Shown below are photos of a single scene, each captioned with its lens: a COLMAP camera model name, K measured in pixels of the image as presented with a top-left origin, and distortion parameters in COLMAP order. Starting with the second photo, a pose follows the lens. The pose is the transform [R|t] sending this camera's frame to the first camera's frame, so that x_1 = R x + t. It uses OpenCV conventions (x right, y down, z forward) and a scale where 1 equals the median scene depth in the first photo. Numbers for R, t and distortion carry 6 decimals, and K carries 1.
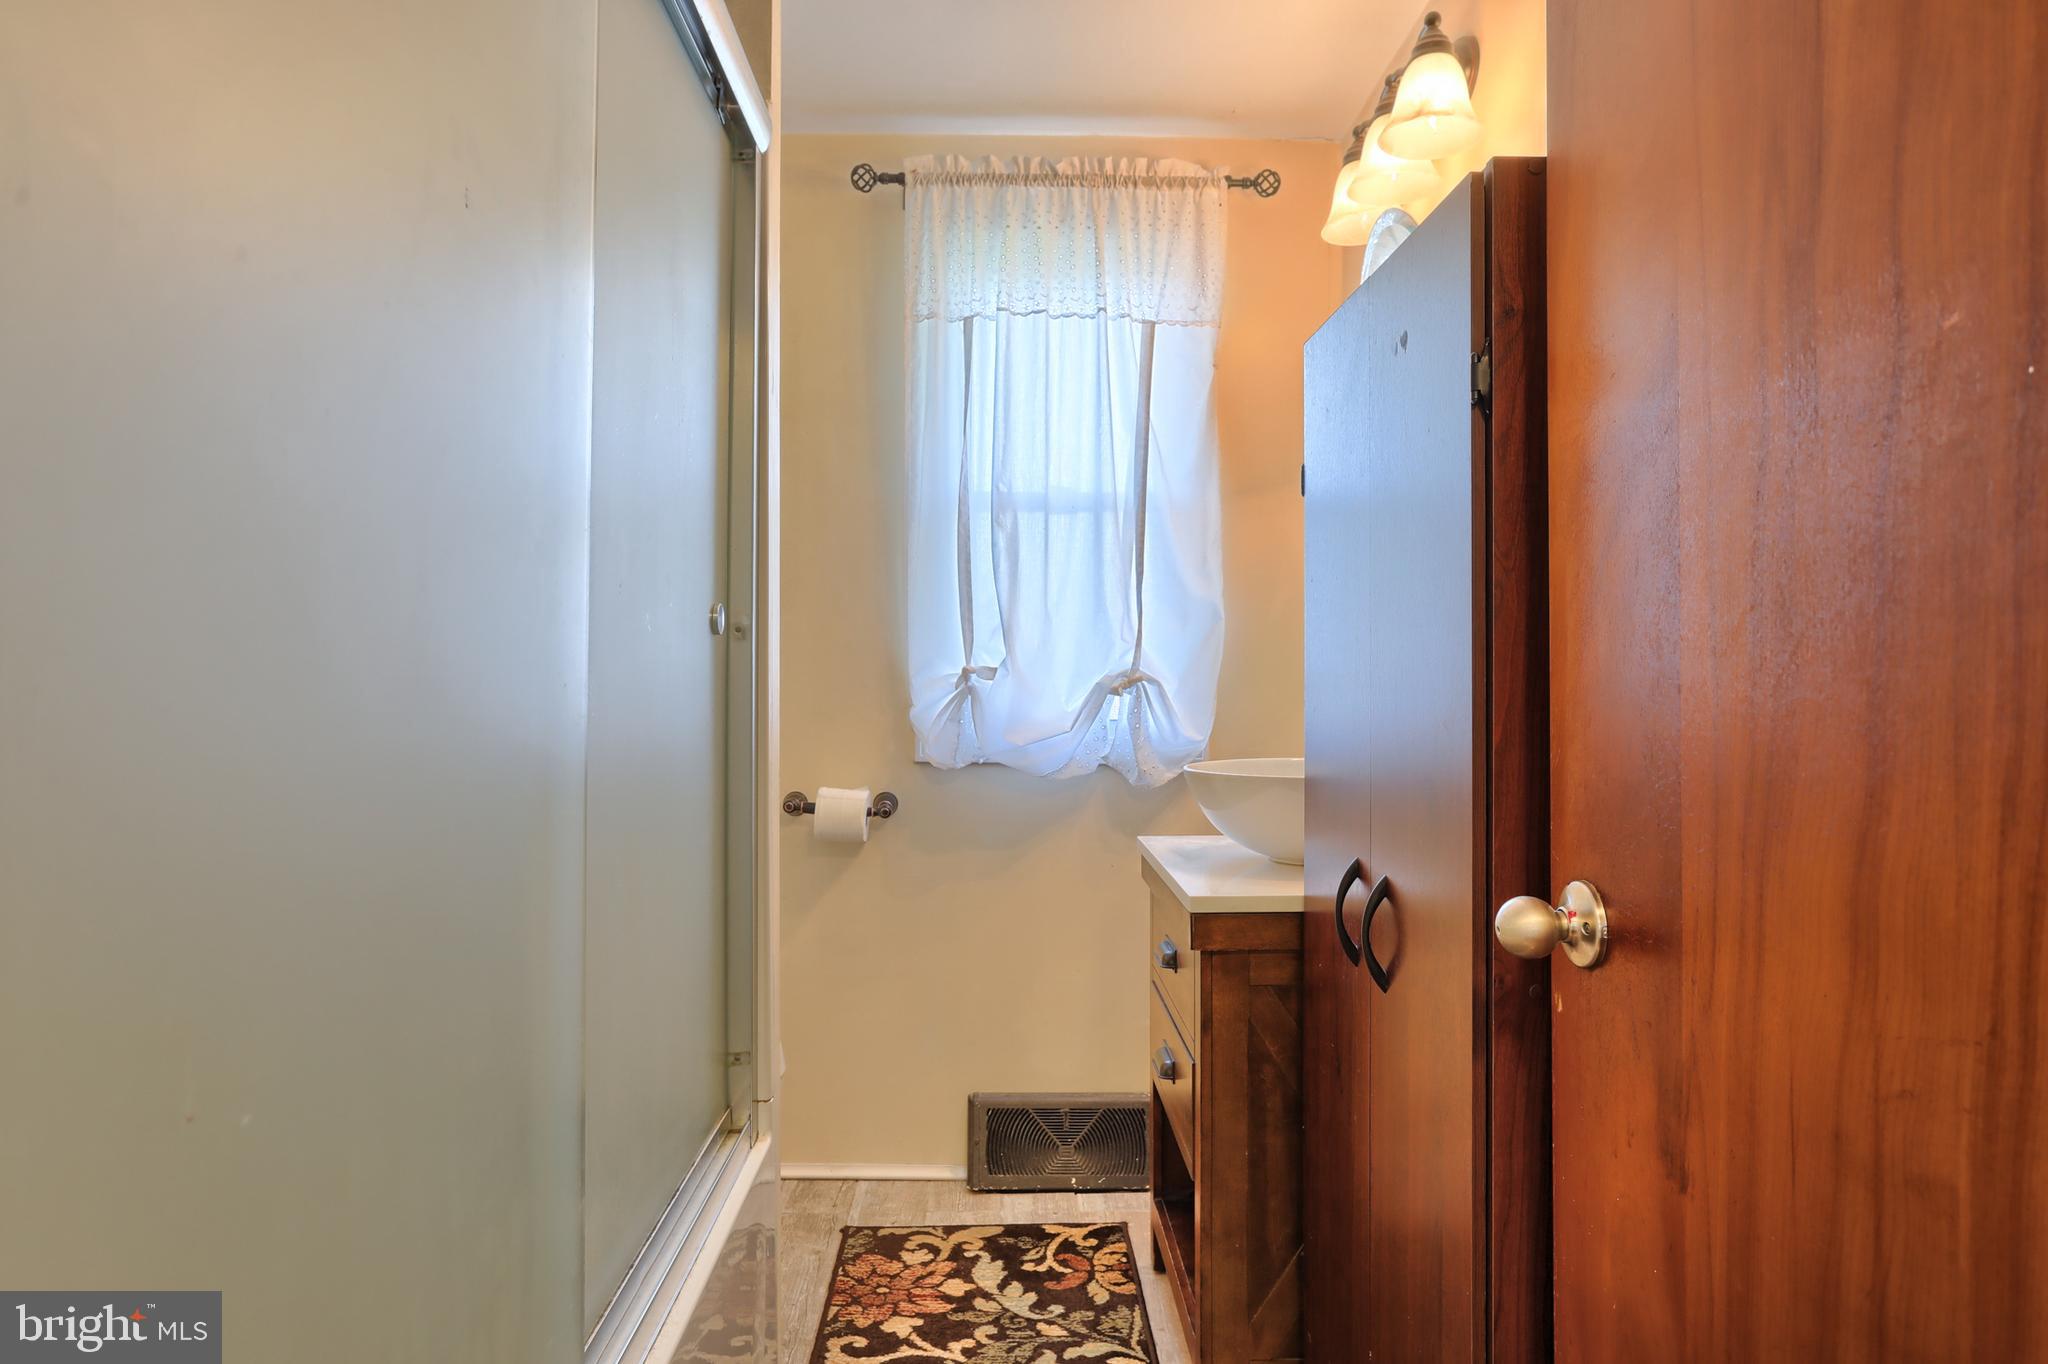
lens RADIAL K [[1303.1, 0, 1033.0], [0, 1303.1, 676.1], [0, 0, 1]] dist [-0.000615, -0.000094]
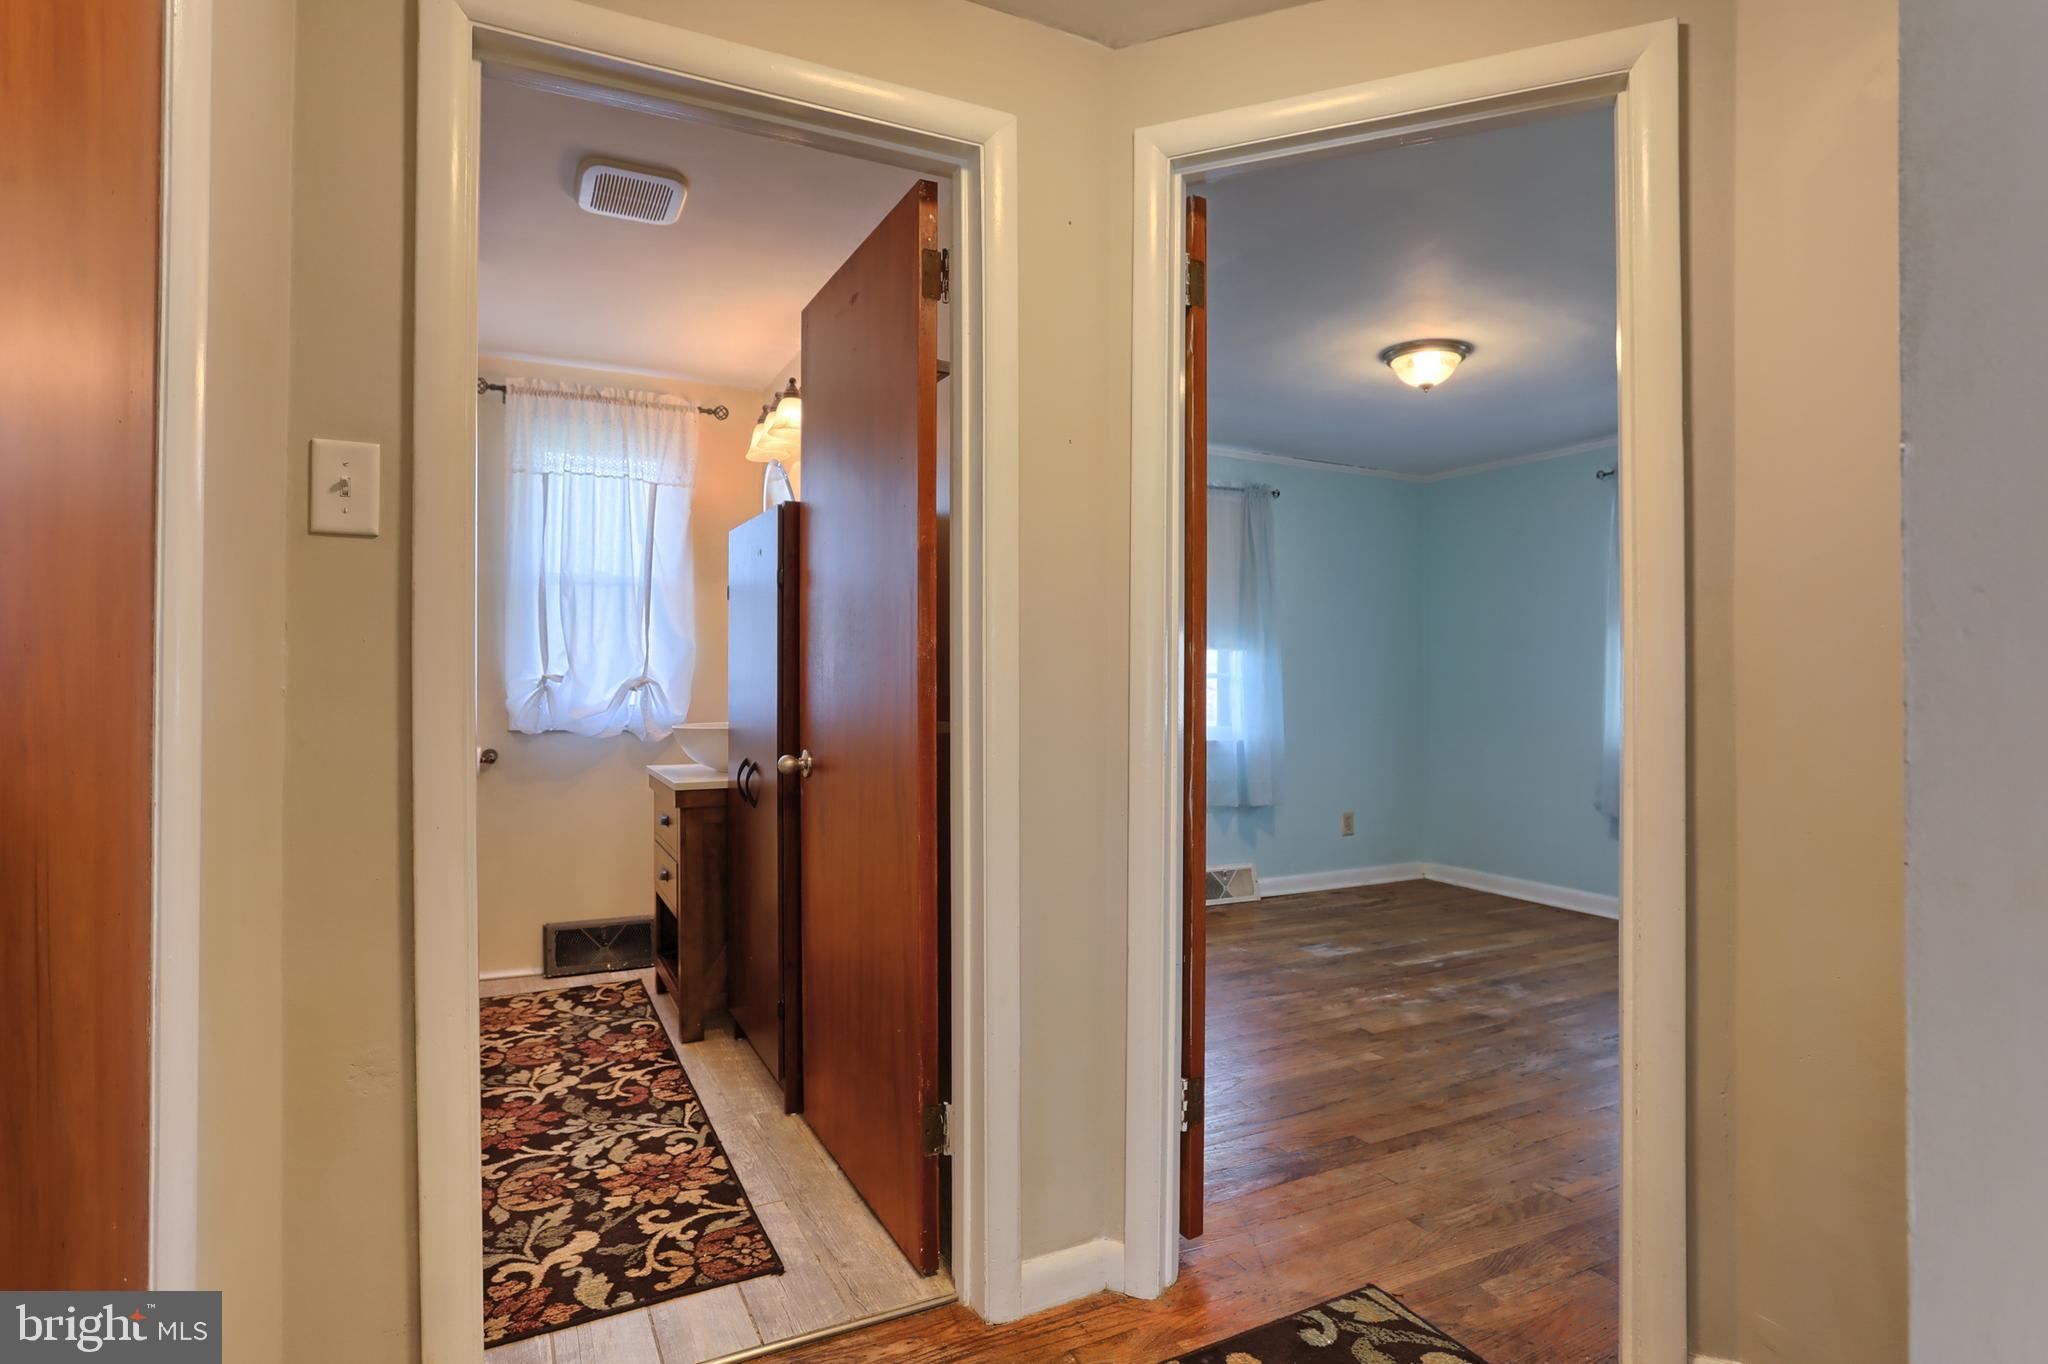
lens RADIAL K [[1059.0, 0, 1023.3], [0, 1059.0, 678.1], [0, 0, 1]] dist [-0.060536, 0.024942]
pose [[0.906947, 0.002194, 0.421238, -0.059713], [-0.002648, 0.999996, 0.000493, -0.005130], [-0.421235, -0.001562, 0.906950, -0.543247]]
